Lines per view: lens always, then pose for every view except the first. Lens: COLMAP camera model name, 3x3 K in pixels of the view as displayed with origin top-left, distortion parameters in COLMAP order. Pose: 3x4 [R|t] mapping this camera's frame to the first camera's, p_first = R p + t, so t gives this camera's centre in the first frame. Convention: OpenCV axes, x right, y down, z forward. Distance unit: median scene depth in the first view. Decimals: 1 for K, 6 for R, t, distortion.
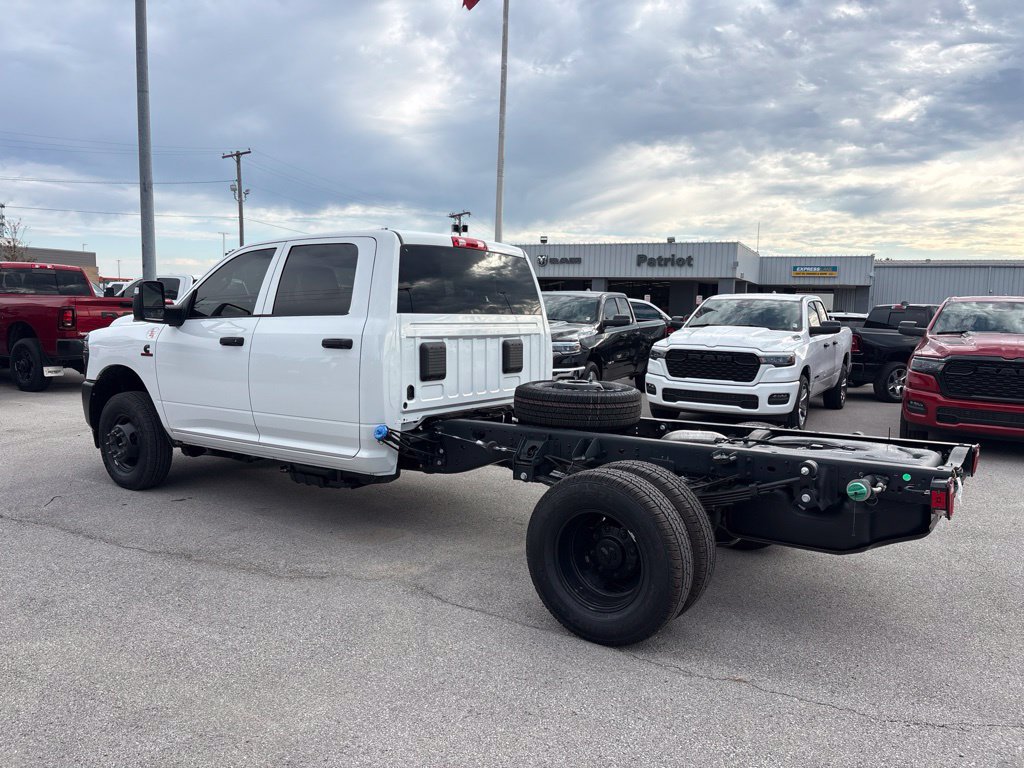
lens RADIAL K [[774.4, 0, 504.3], [0, 774.4, 391.3], [0, 0, 1]] dist [0.044486, -0.050232]
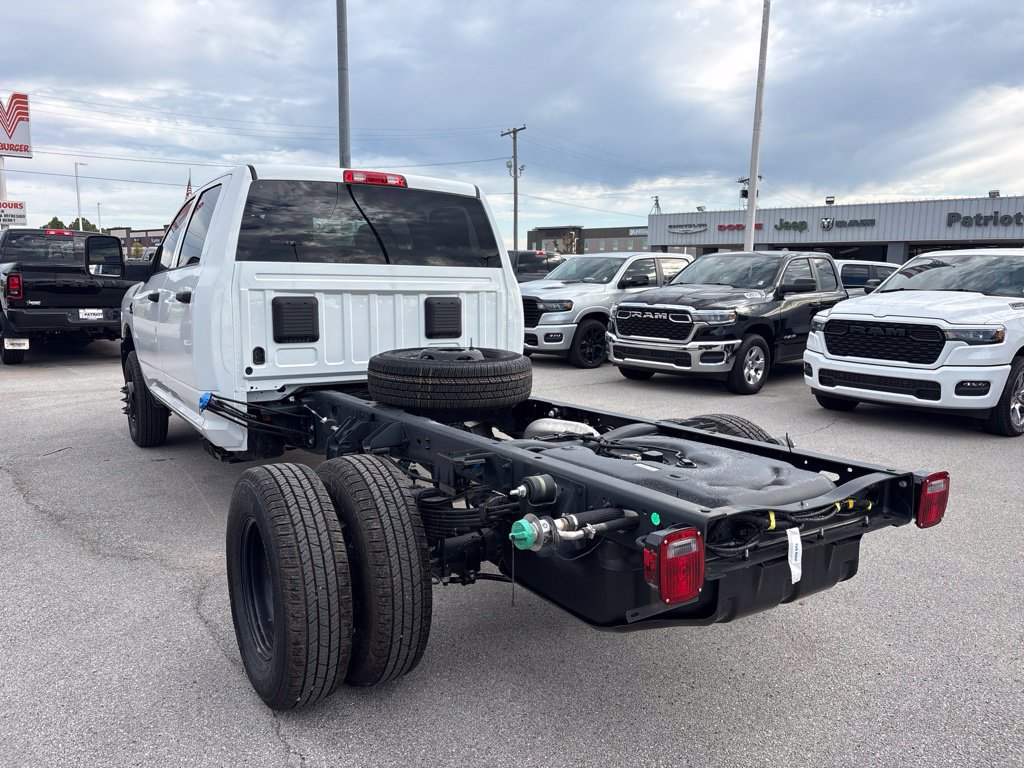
lens RADIAL K [[774.4, 0, 513.5], [0, 774.4, 394.9], [0, 0, 1]] dist [0.044486, -0.050232]
pose [[0.928463, 0.047580, -0.368364, 0.202246], [-0.034223, 0.998501, 0.042713, -0.000680], [0.369844, -0.027051, 0.928700, 0.139156]]
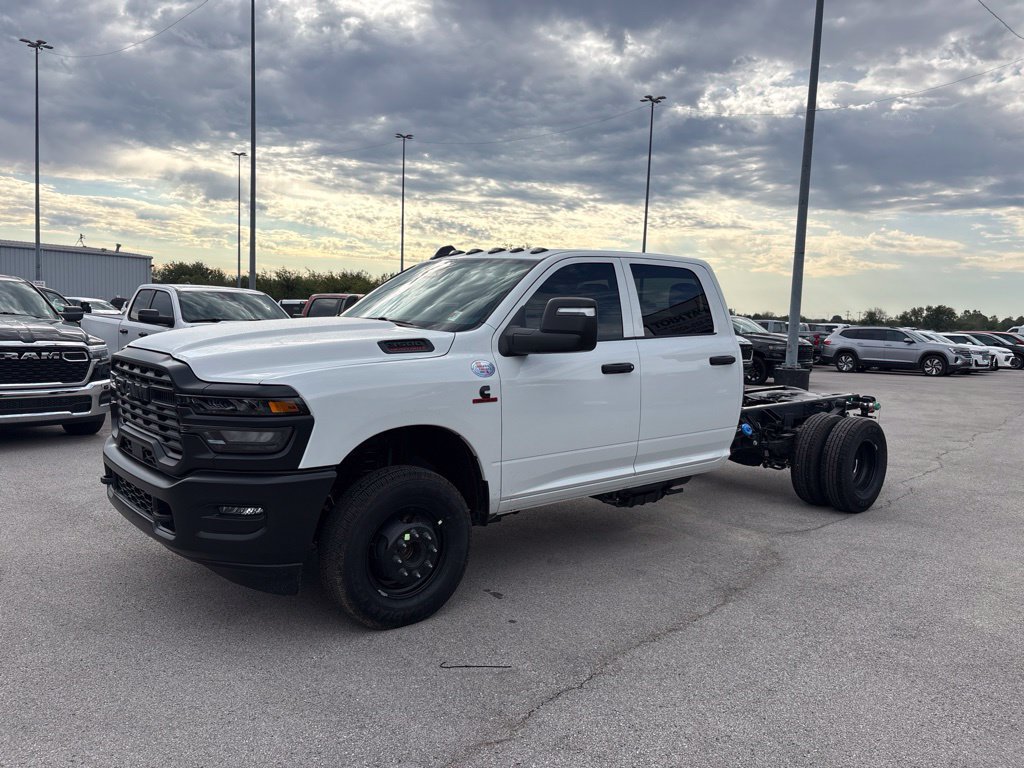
lens RADIAL K [[774.4, 0, 508.8], [0, 774.4, 385.1], [0, 0, 1]] dist [0.044486, -0.050232]
pose [[0.240273, -0.101723, 0.965361, -0.615782], [0.074526, 0.993492, 0.086138, -0.065130], [-0.967840, 0.051248, 0.246290, 0.451760]]
